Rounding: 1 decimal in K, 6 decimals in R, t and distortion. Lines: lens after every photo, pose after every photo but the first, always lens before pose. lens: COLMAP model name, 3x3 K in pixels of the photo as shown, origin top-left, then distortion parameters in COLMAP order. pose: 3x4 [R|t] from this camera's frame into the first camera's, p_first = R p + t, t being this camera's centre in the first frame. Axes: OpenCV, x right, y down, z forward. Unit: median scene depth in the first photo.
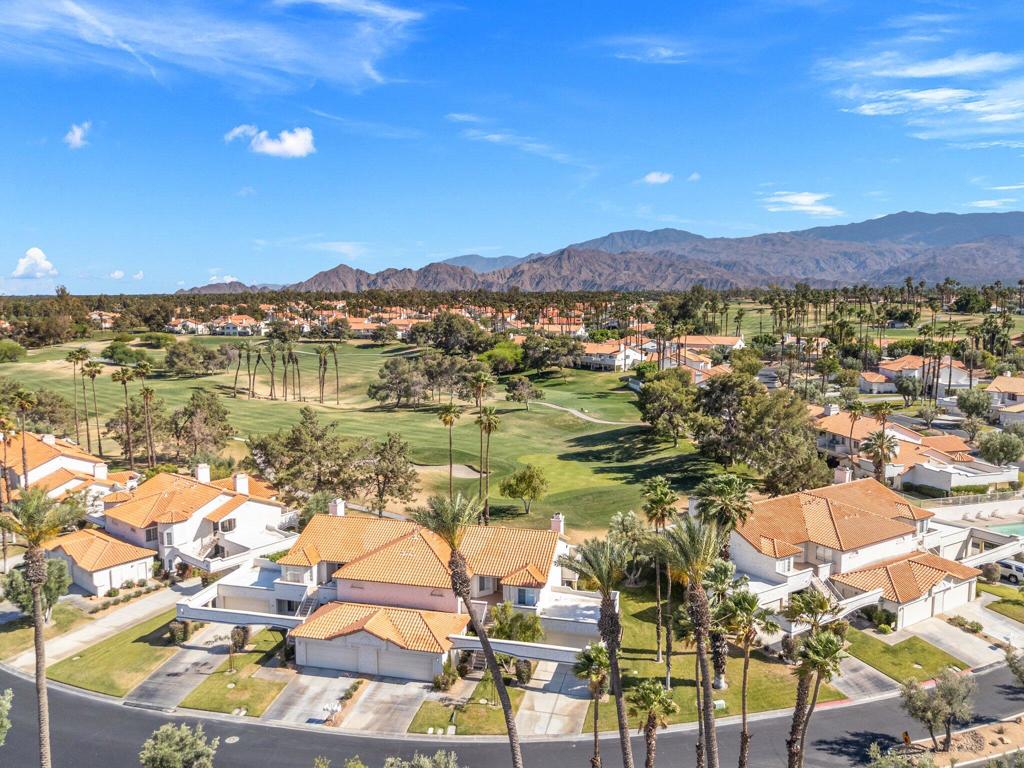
lens RADIAL K [[756.5, 0, 515.6], [0, 756.5, 385.1], [0, 0, 1]] dist [0.057084, -0.046246]
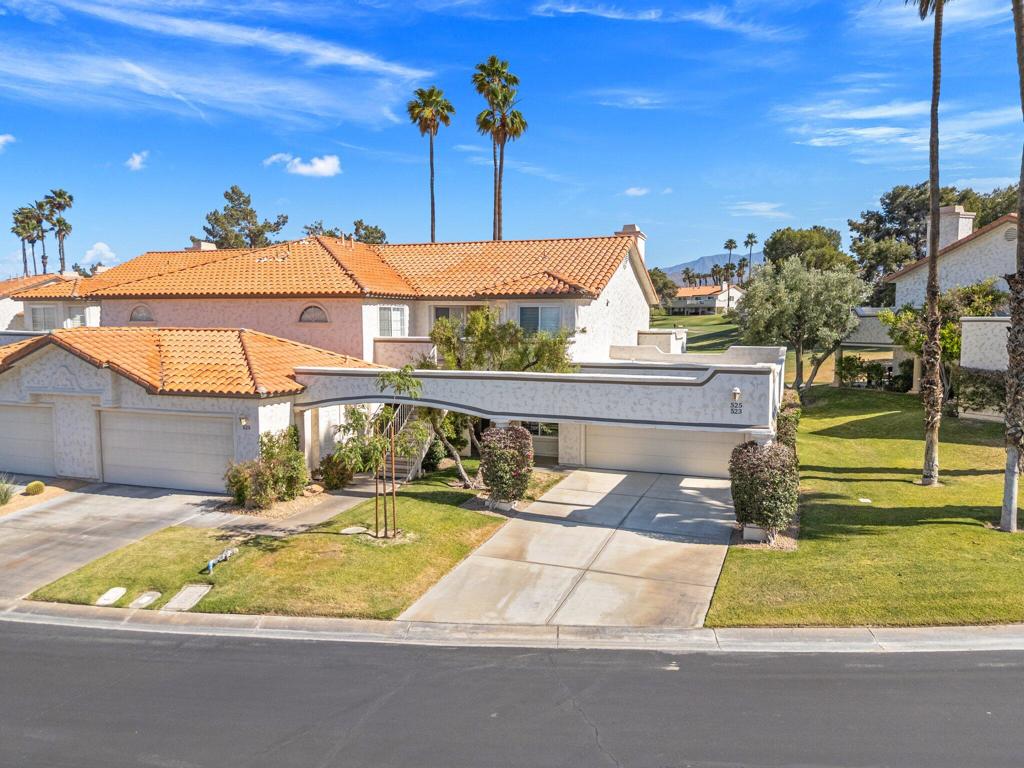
lens RADIAL K [[756.5, 0, 515.6], [0, 756.5, 385.1], [0, 0, 1]] dist [0.057084, -0.046246]
pose [[0.993425, 0.013505, -0.113687, 0.050559], [-0.017435, 0.999282, -0.033645, 0.360925], [0.113150, 0.035405, 0.992947, 0.703138]]
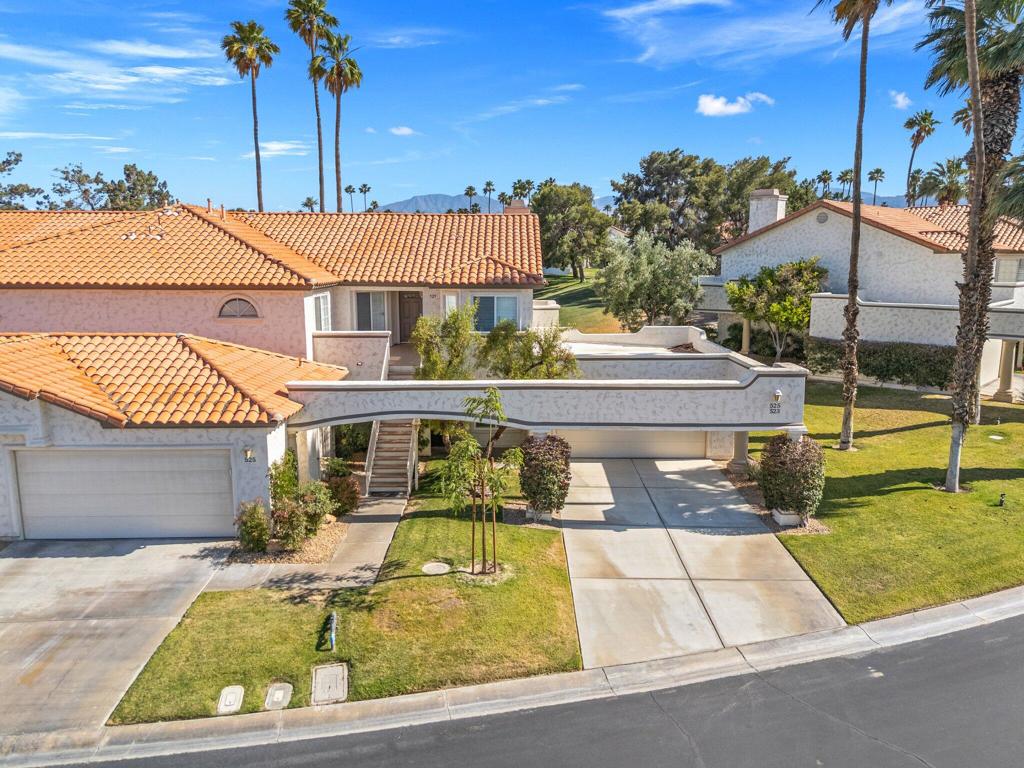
lens RADIAL K [[756.5, 0, 515.6], [0, 756.5, 385.1], [0, 0, 1]] dist [0.057084, -0.046246]
pose [[0.968215, -0.039106, 0.247043, -0.077668], [0.028455, 0.998511, 0.046542, 0.331801], [-0.248495, -0.038033, 0.967886, 0.721602]]
